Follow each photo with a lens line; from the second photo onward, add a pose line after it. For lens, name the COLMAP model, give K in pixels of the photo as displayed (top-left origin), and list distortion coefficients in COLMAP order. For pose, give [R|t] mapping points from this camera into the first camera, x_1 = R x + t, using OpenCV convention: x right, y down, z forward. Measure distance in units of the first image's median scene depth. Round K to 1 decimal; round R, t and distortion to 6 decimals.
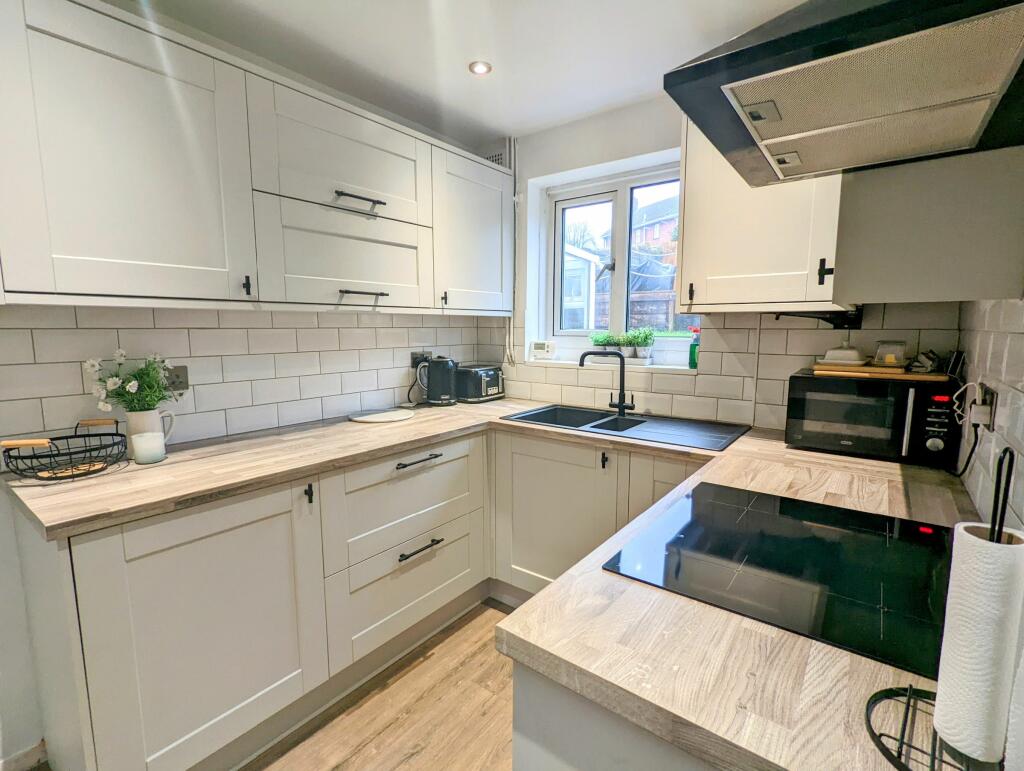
lens RADIAL K [[480.7, 0, 506.6], [0, 480.7, 384.5], [0, 0, 1]] dist [0.002332, -0.000961]
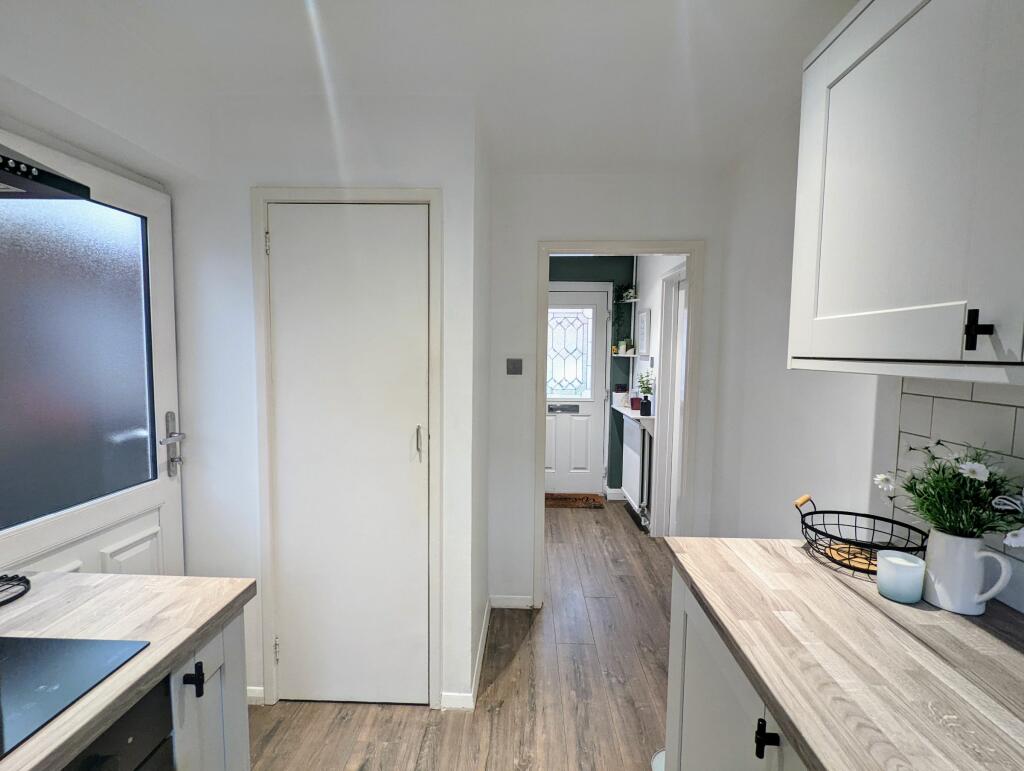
lens RADIAL K [[480.7, 0, 507.9], [0, 480.7, 386.7], [0, 0, 1]] dist [0.002332, -0.000961]
pose [[-0.811776, 0.030325, -0.583181, 0.072827], [-0.081996, 0.982838, 0.165245, -0.158254], [0.578184, 0.181960, -0.795358, 0.940561]]
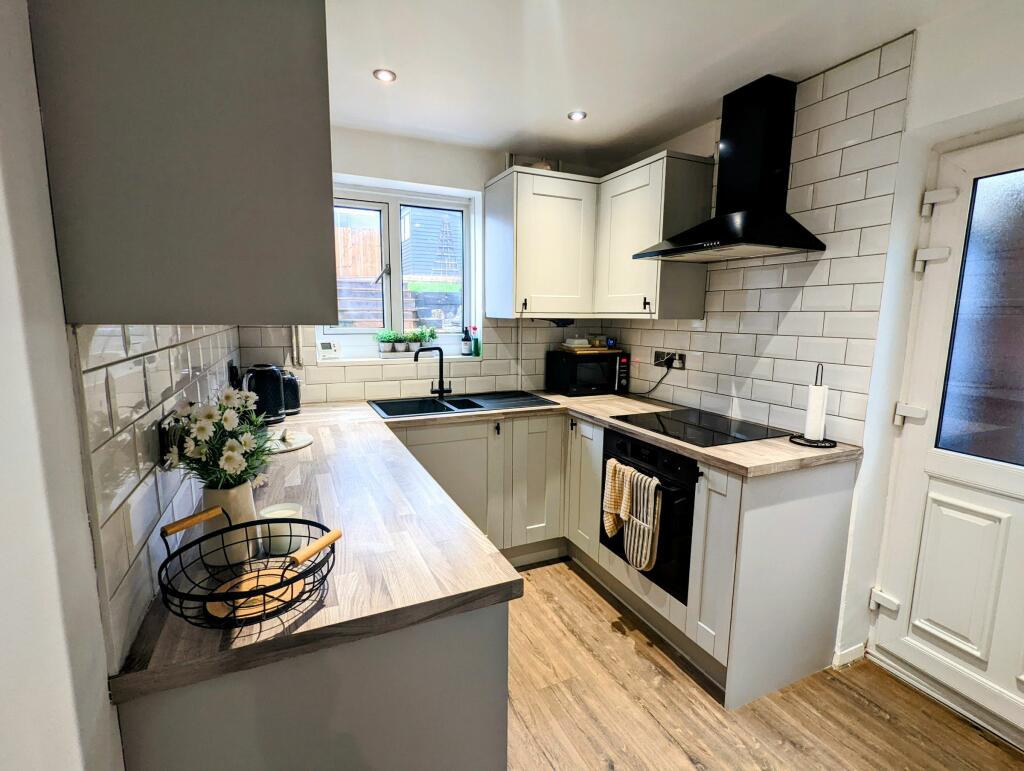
lens RADIAL K [[480.7, 0, 514.9], [0, 480.7, 392.5], [0, 0, 1]] dist [0.002332, -0.000961]
pose [[0.450973, -0.125015, 0.883739, -0.906459], [0.098028, 0.991090, 0.090177, -0.051826], [-0.887138, 0.045964, 0.459209, 0.348943]]
